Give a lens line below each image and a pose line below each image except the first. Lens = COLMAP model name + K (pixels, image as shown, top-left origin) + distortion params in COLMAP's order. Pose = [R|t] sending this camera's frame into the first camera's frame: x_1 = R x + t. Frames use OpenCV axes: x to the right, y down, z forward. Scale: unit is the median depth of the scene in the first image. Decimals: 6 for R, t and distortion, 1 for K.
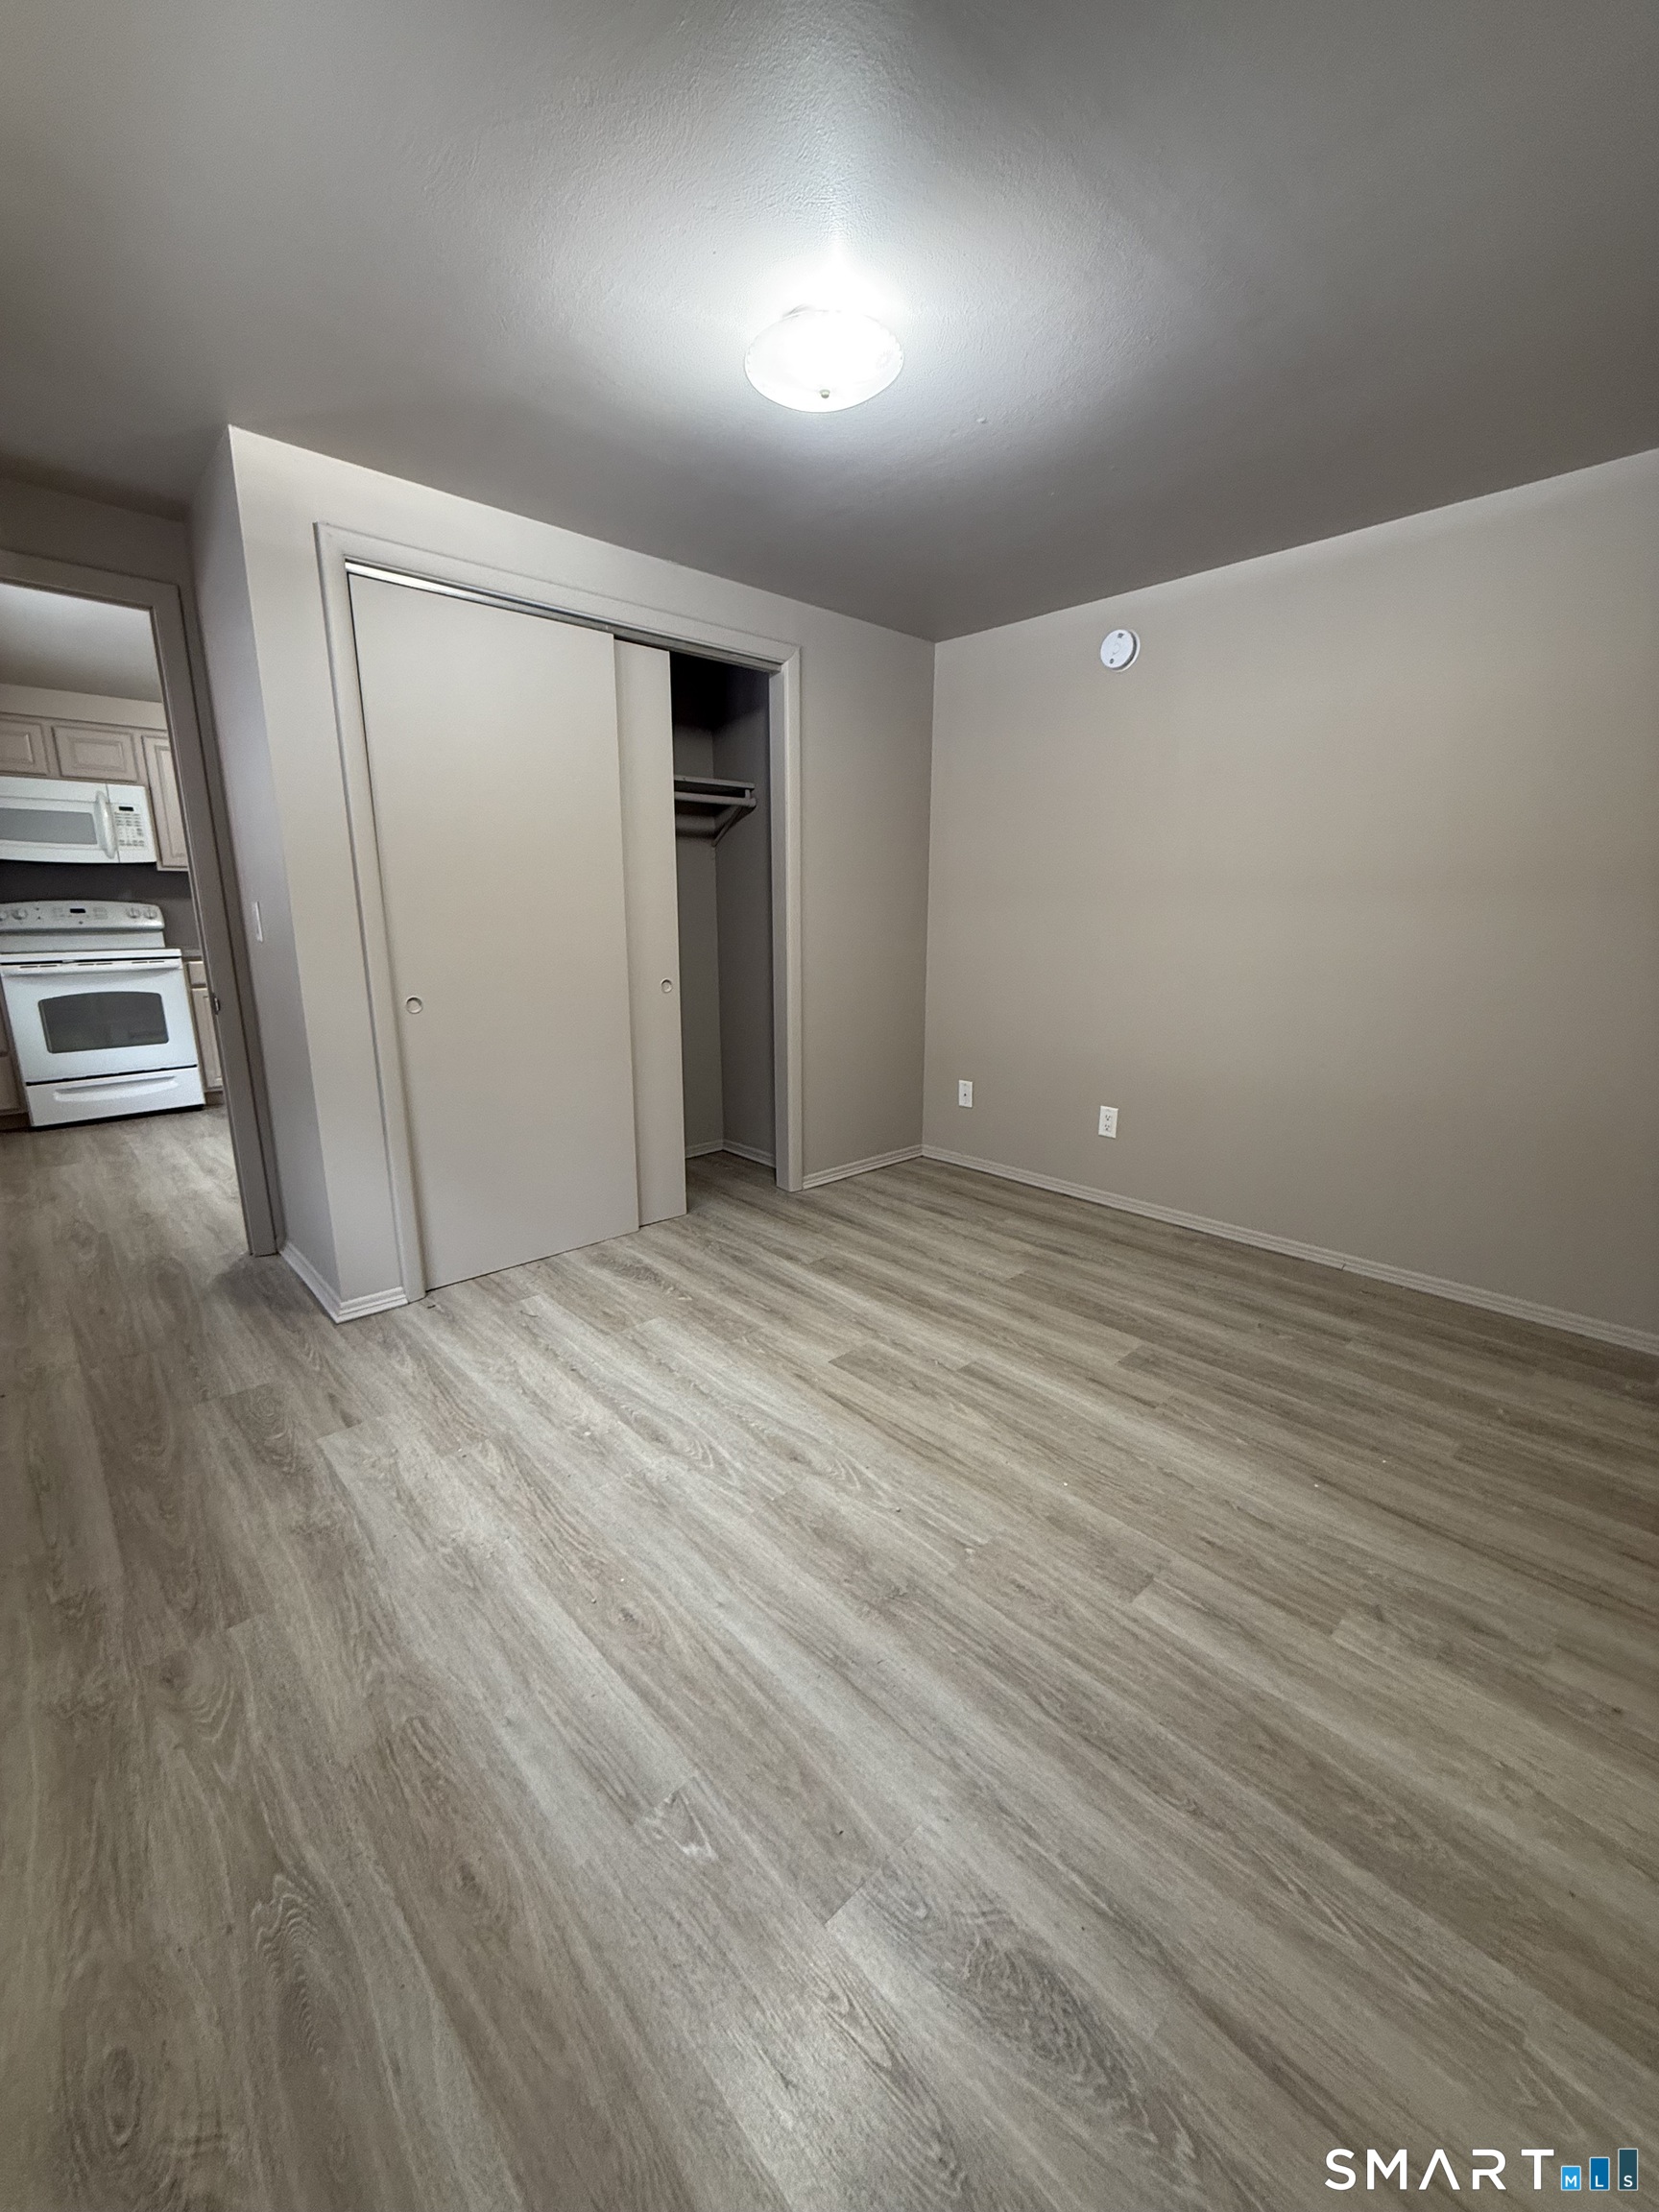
lens RADIAL K [[880.0, 0, 833.0], [0, 880.0, 1093.7], [0, 0, 1]] dist [-0.002073, 0.000476]
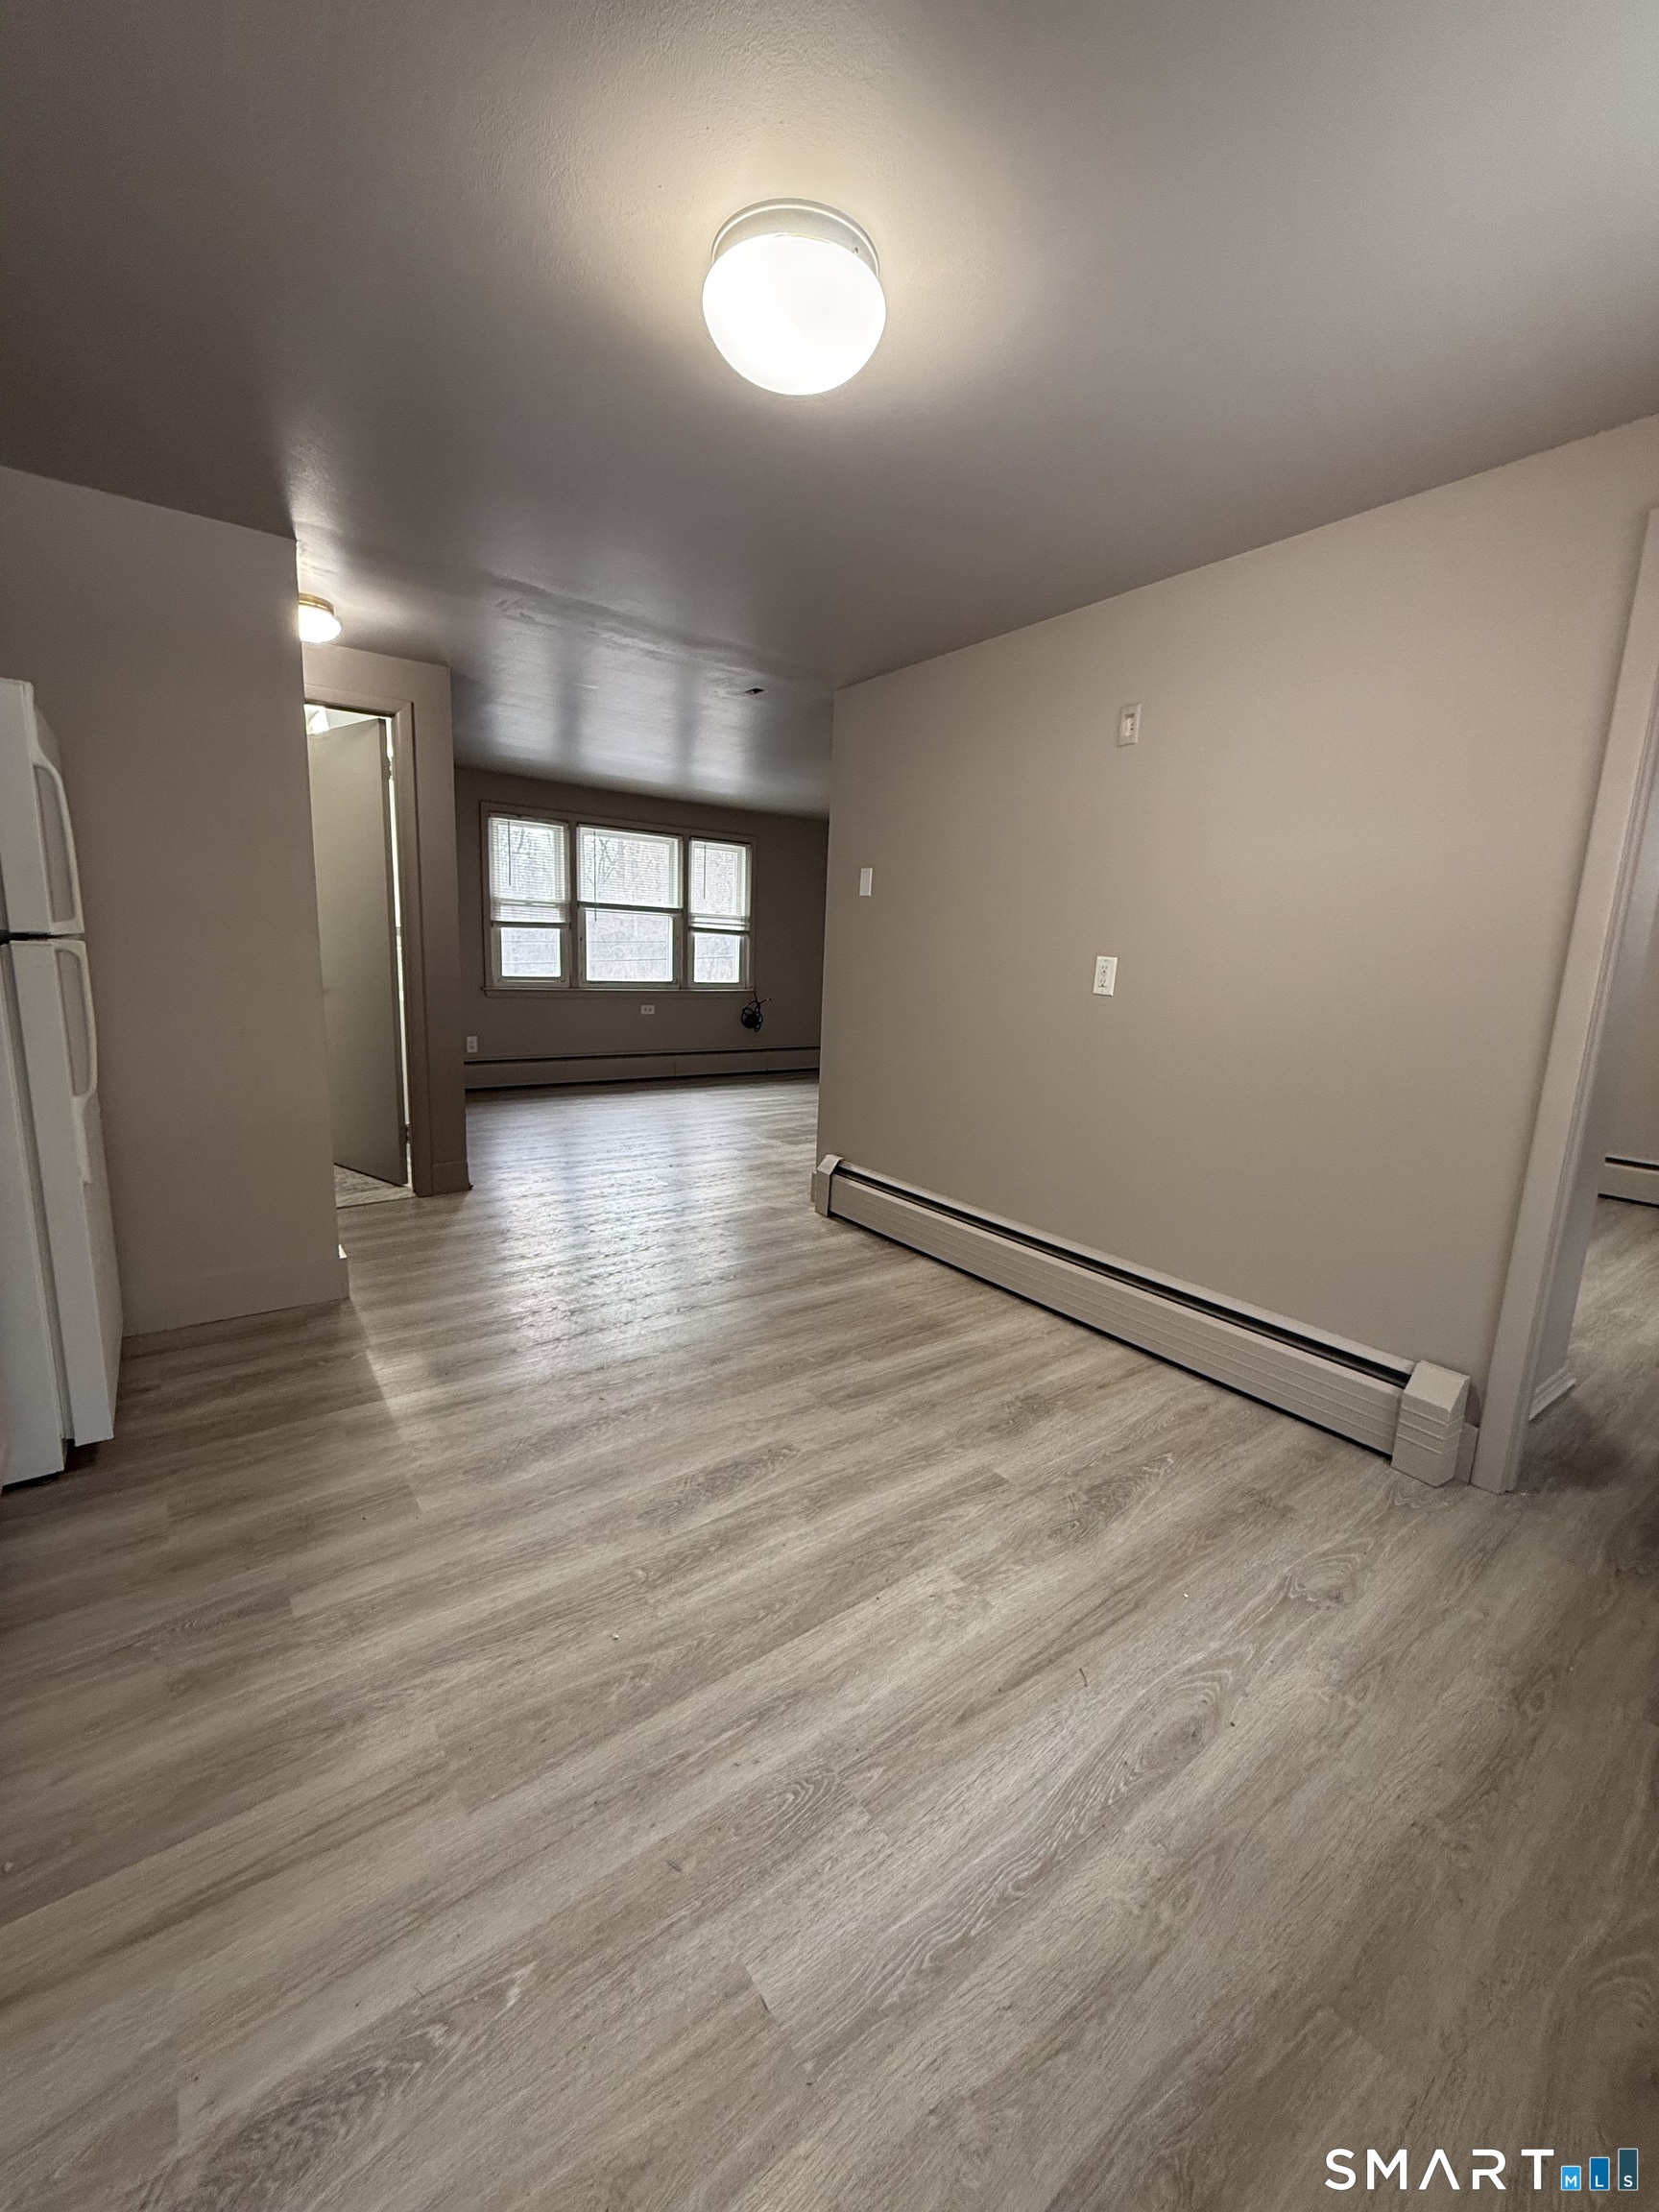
lens RADIAL K [[880.0, 0, 823.5], [0, 880.0, 1078.0], [0, 0, 1]] dist [-0.002073, 0.000476]
pose [[0.111921, -0.152689, 0.981916, -0.917153], [0.183198, 0.974358, 0.130633, -0.220988], [-0.976684, 0.165265, 0.137023, 0.931953]]
